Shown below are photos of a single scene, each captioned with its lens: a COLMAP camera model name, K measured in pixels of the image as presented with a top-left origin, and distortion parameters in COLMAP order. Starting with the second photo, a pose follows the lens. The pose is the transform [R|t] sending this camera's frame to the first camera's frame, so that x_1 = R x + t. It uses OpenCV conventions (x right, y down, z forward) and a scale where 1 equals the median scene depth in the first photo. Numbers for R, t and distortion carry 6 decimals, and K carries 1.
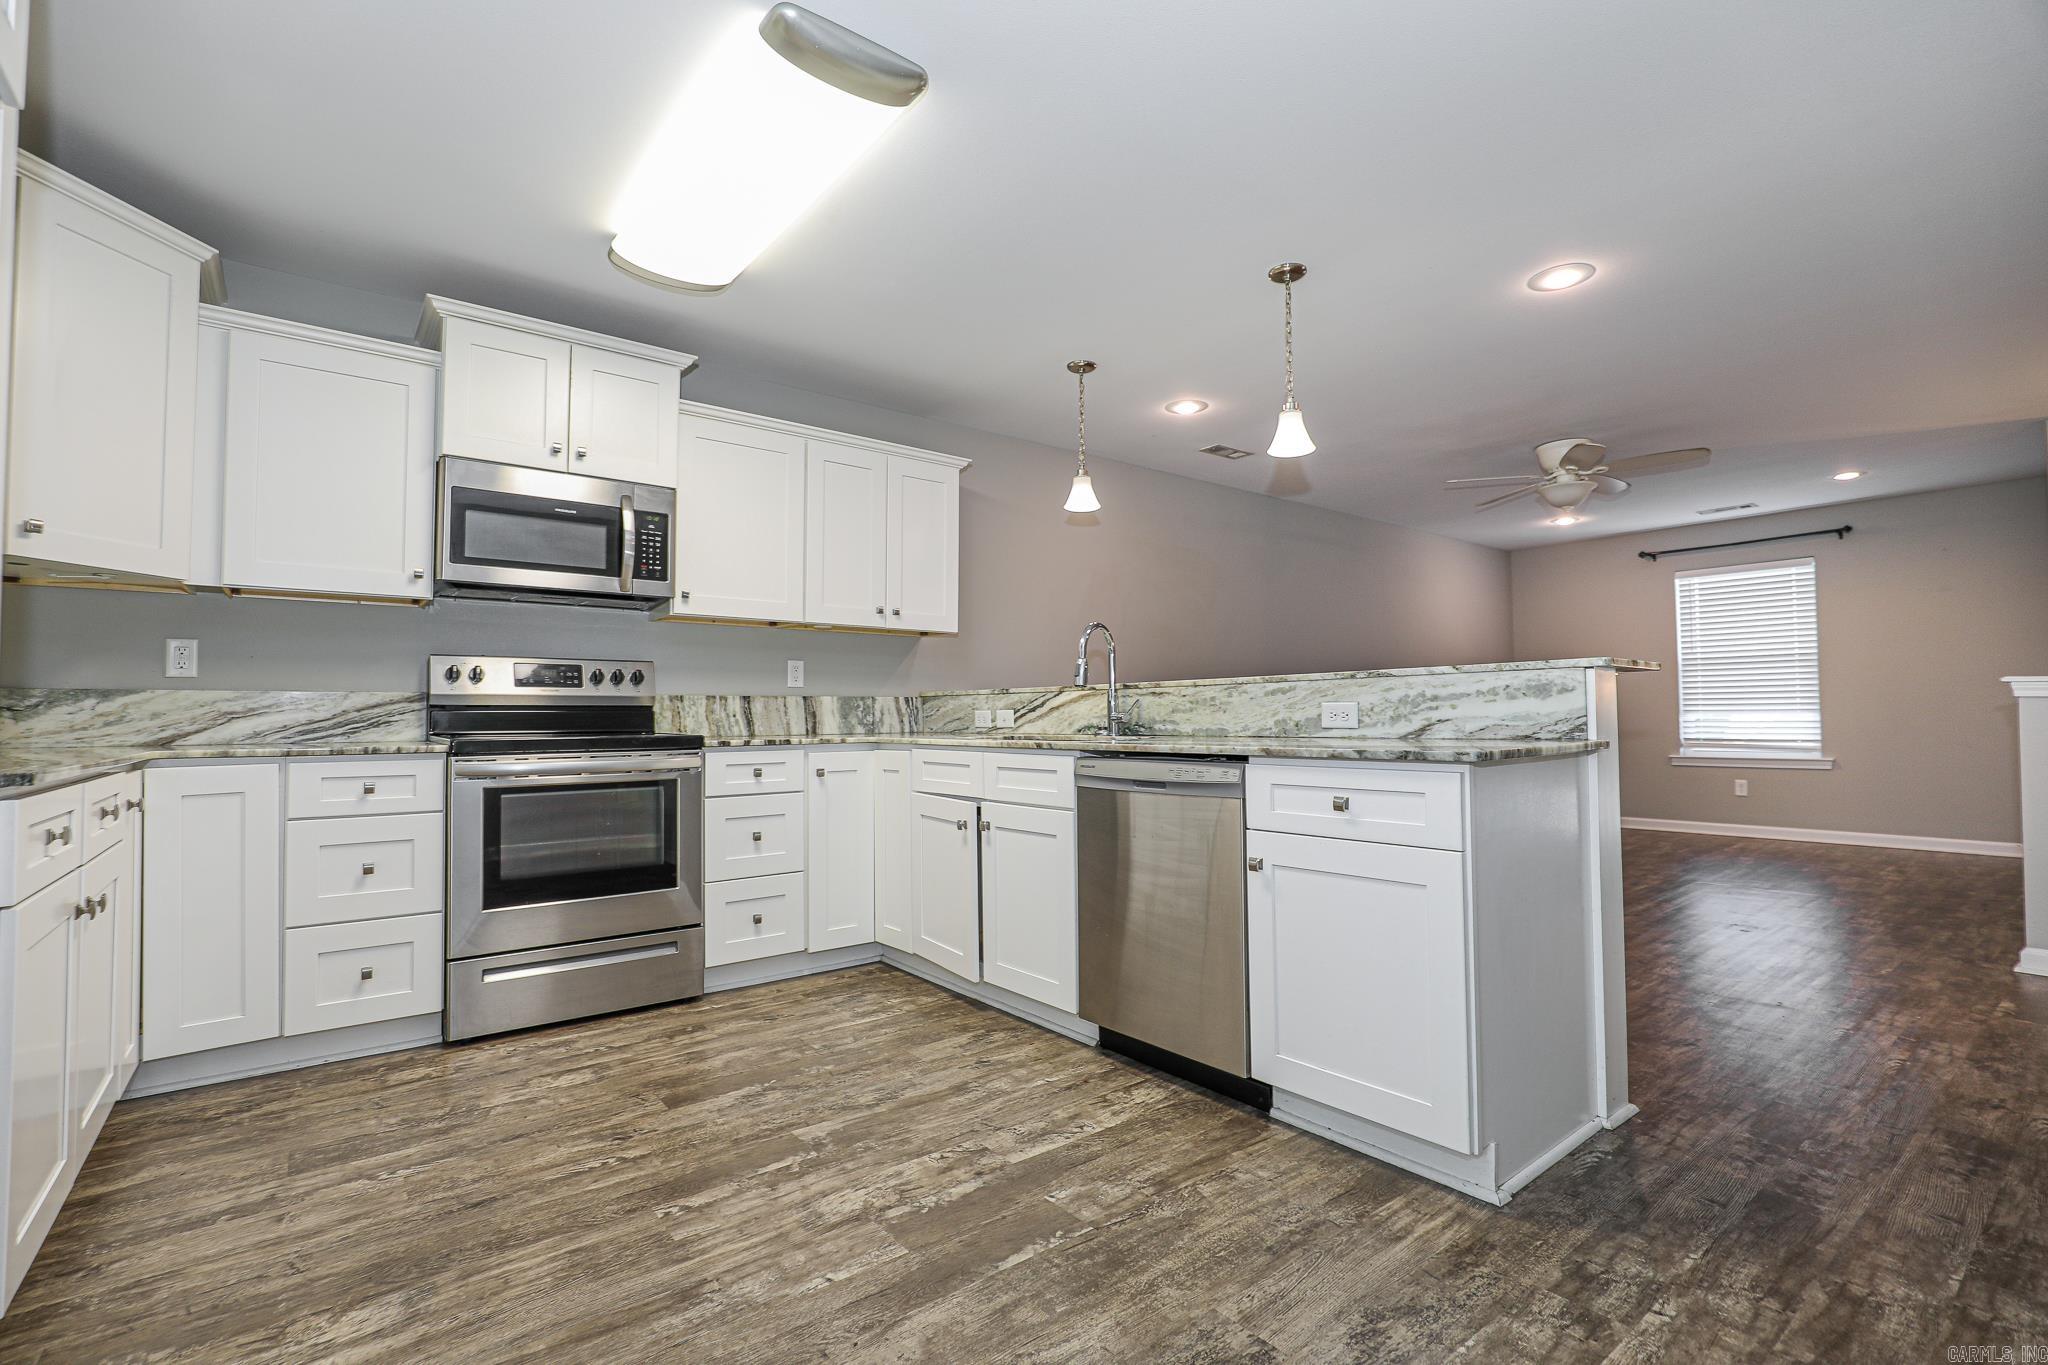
lens RADIAL K [[929.0, 0, 1011.6], [0, 929.0, 670.7], [0, 0, 1]] dist [-0.020426, 0.004122]
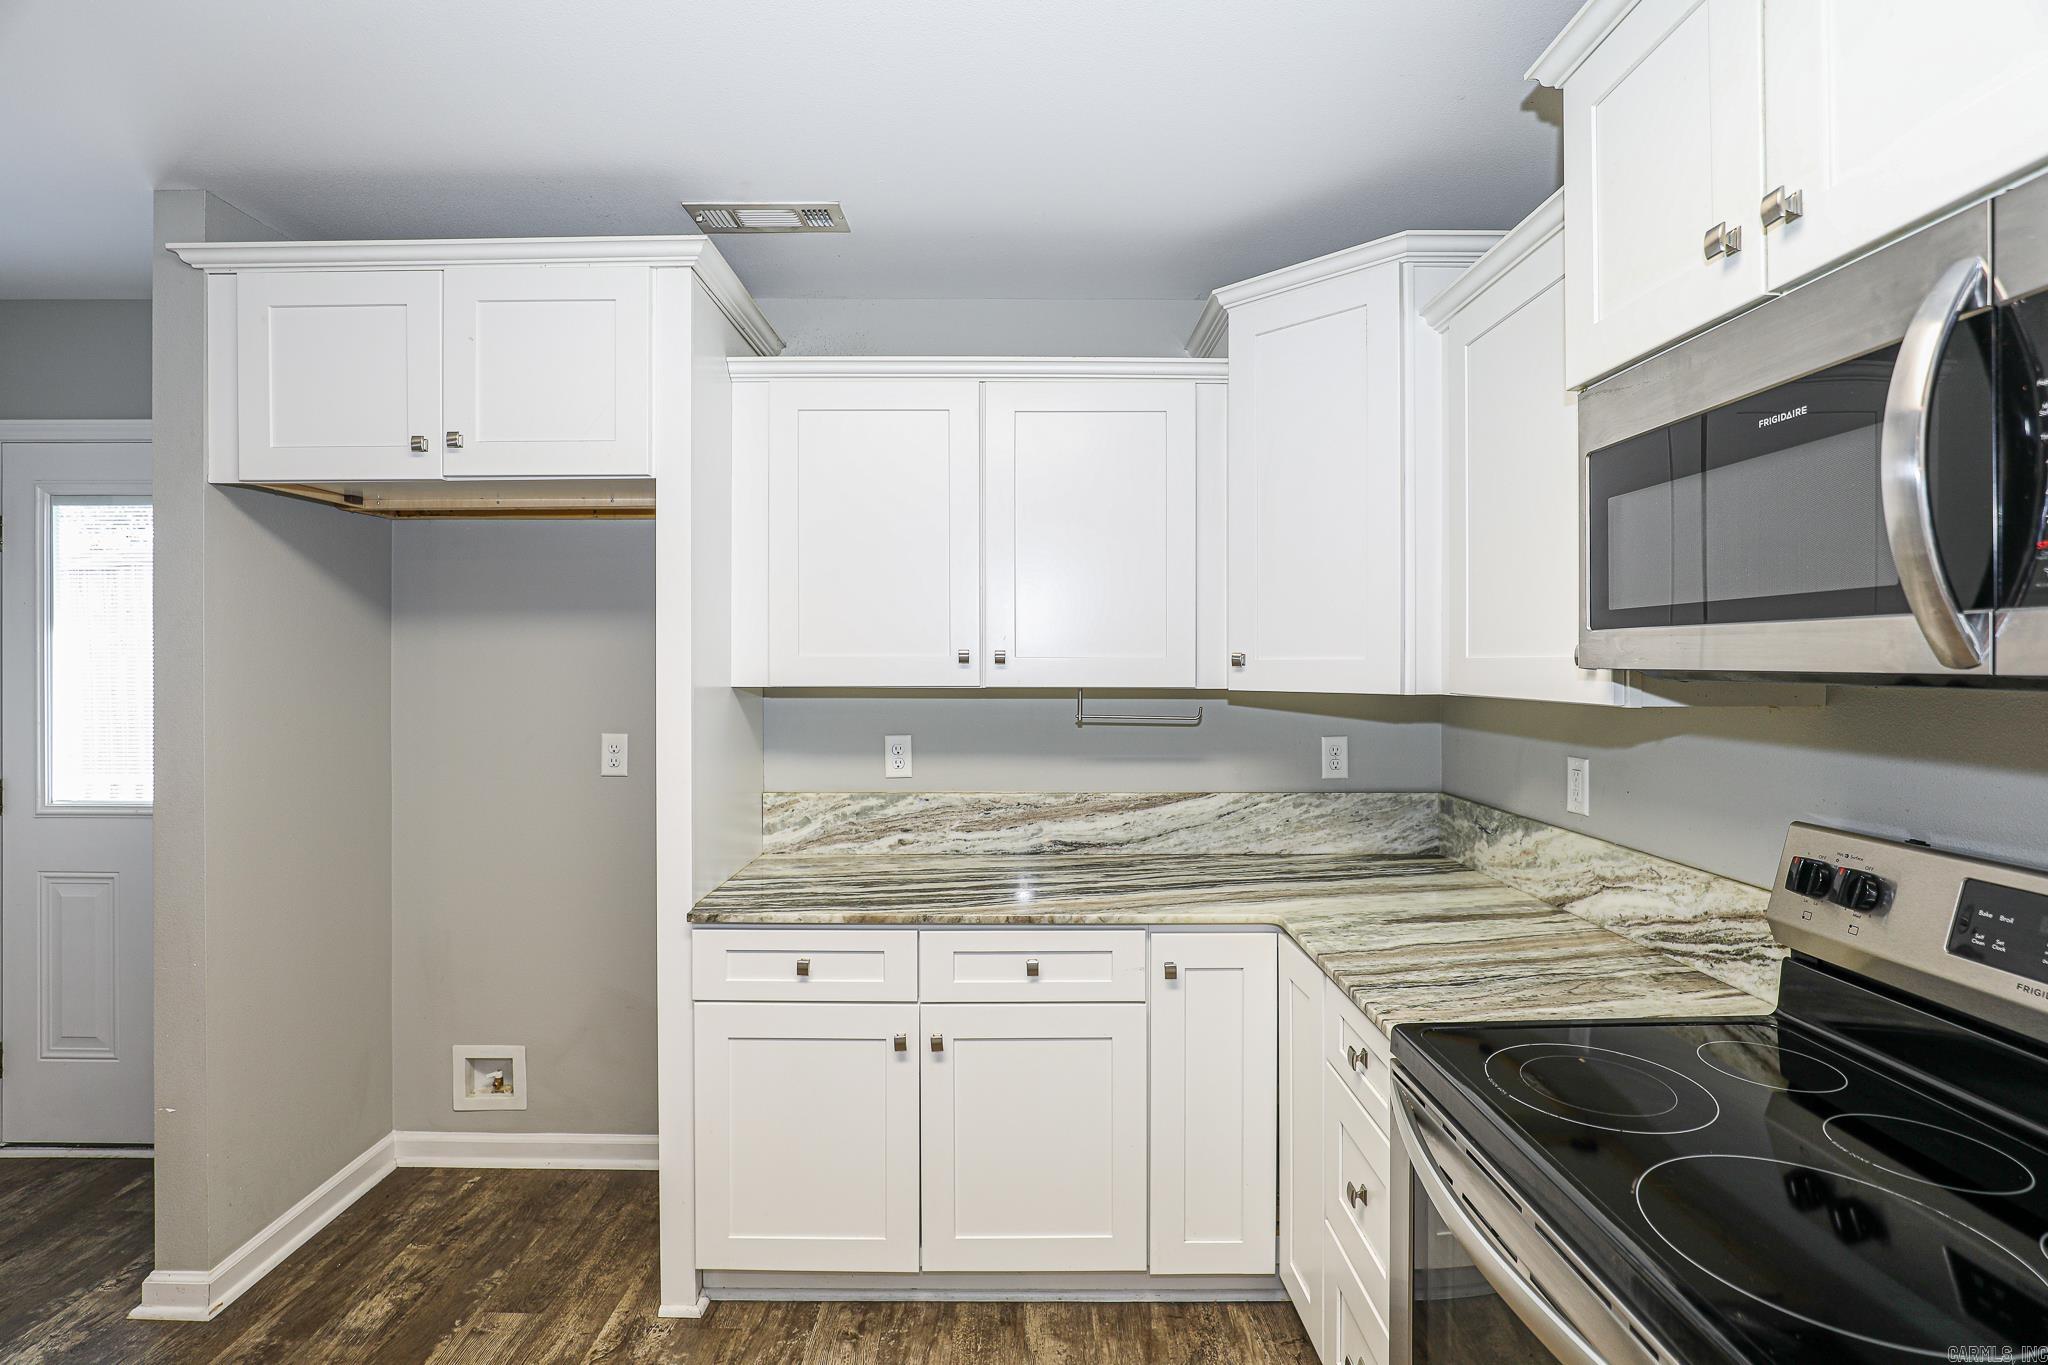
lens RADIAL K [[929.0, 0, 1035.7], [0, 929.0, 666.1], [0, 0, 1]] dist [-0.020426, 0.004122]
pose [[-0.594523, 0.002639, -0.804074, -0.113939], [0.040652, 0.998814, -0.026779, -0.118760], [0.803050, -0.048608, -0.593925, 1.258422]]
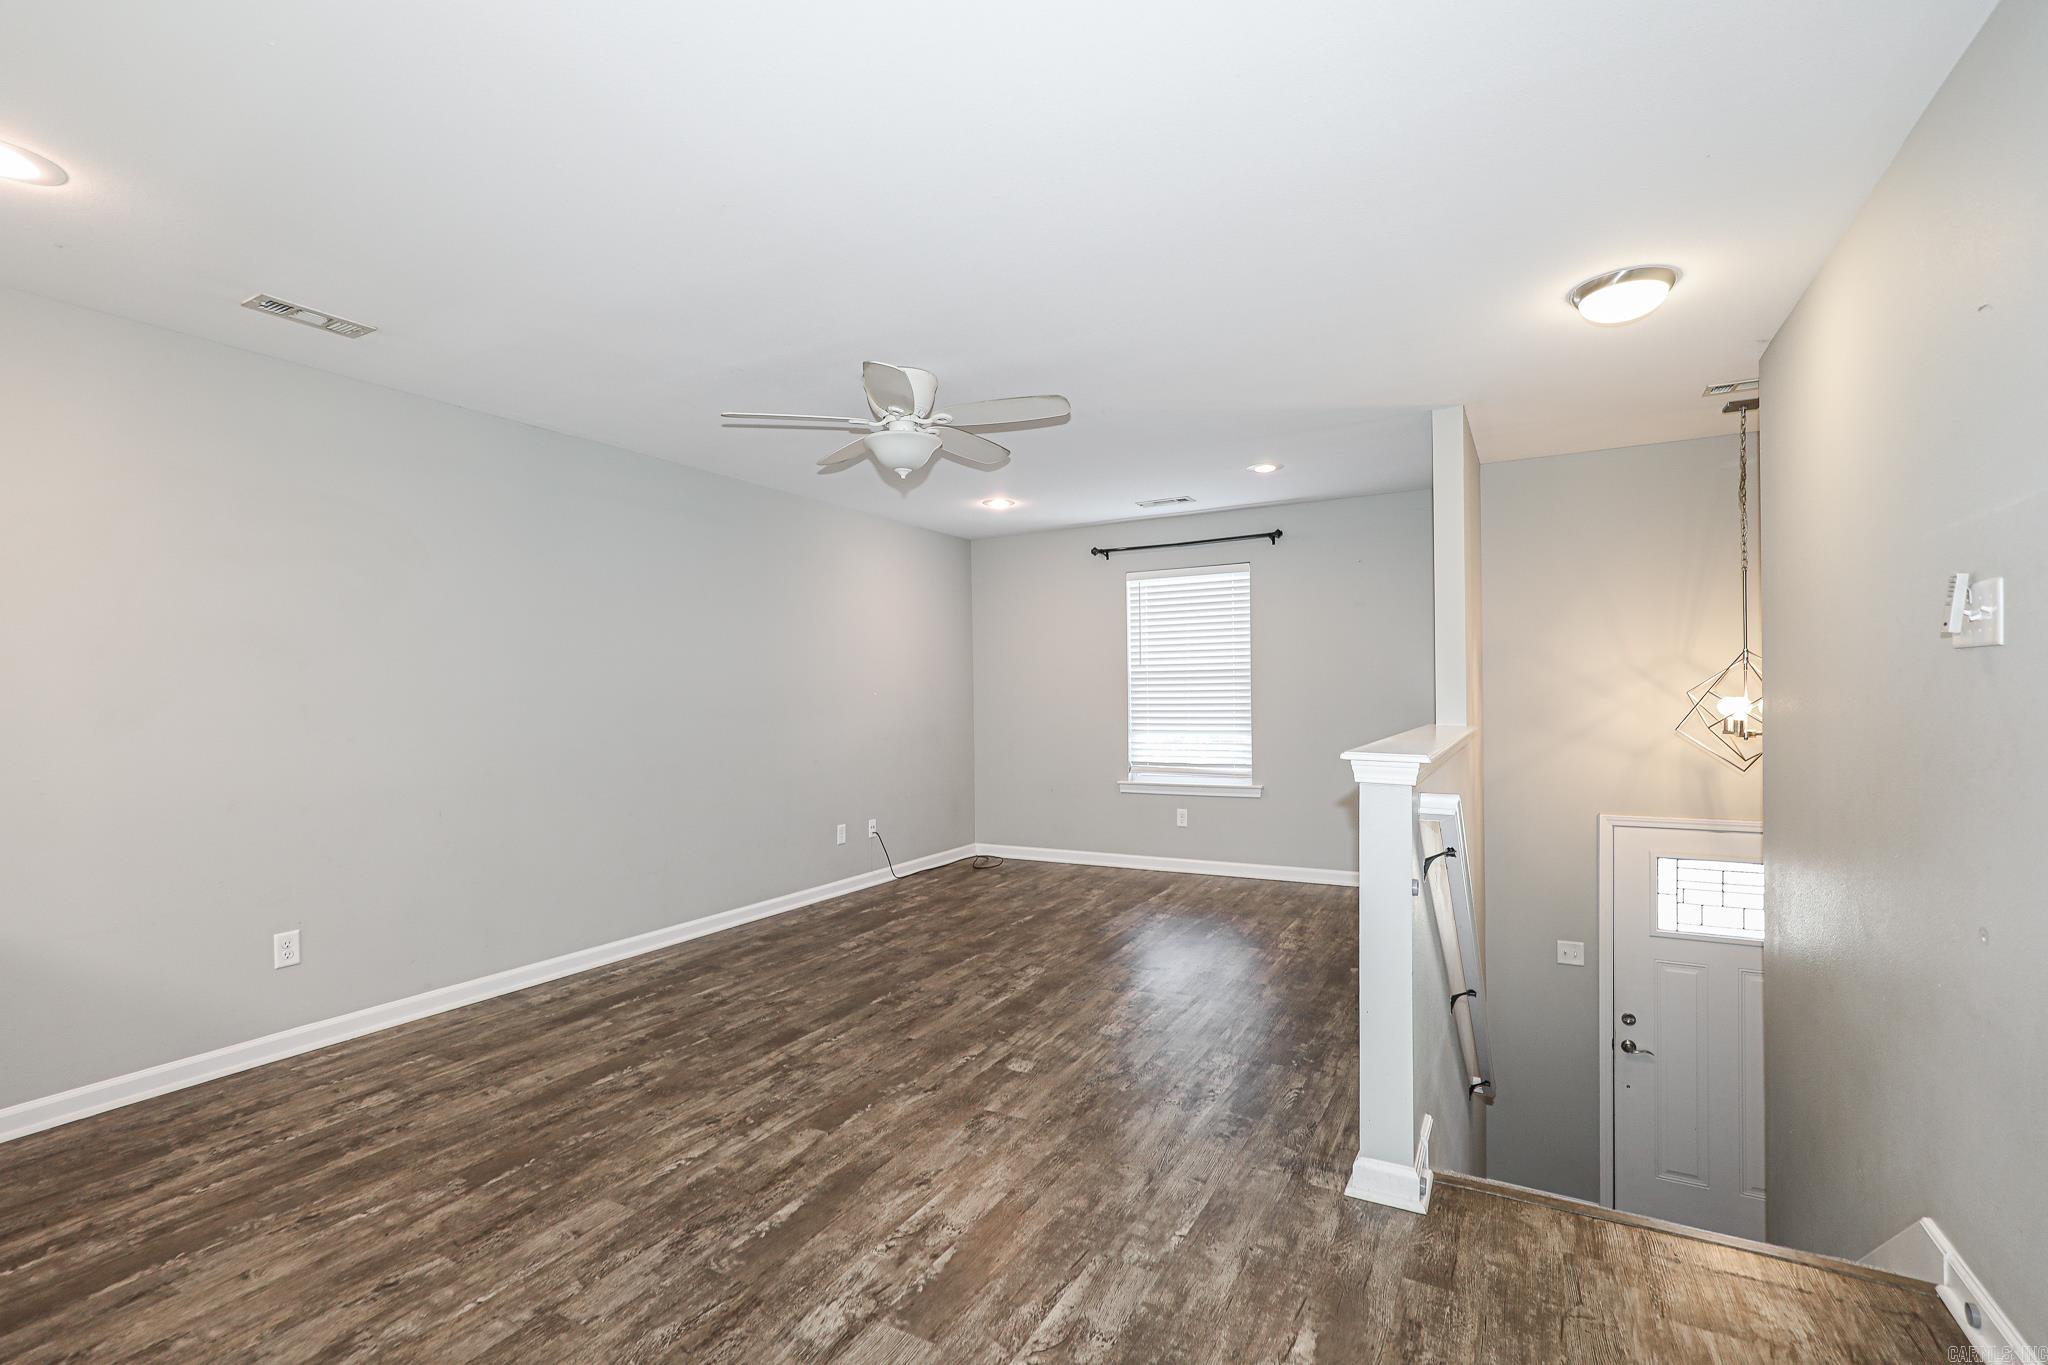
lens RADIAL K [[929.0, 0, 1042.0], [0, 929.0, 690.5], [0, 0, 1]] dist [-0.020426, 0.004122]
pose [[0.912037, -0.005908, 0.410066, 0.822453], [-0.009768, 0.999300, 0.036122, -0.076914], [-0.409992, -0.036950, 0.911340, 0.645921]]
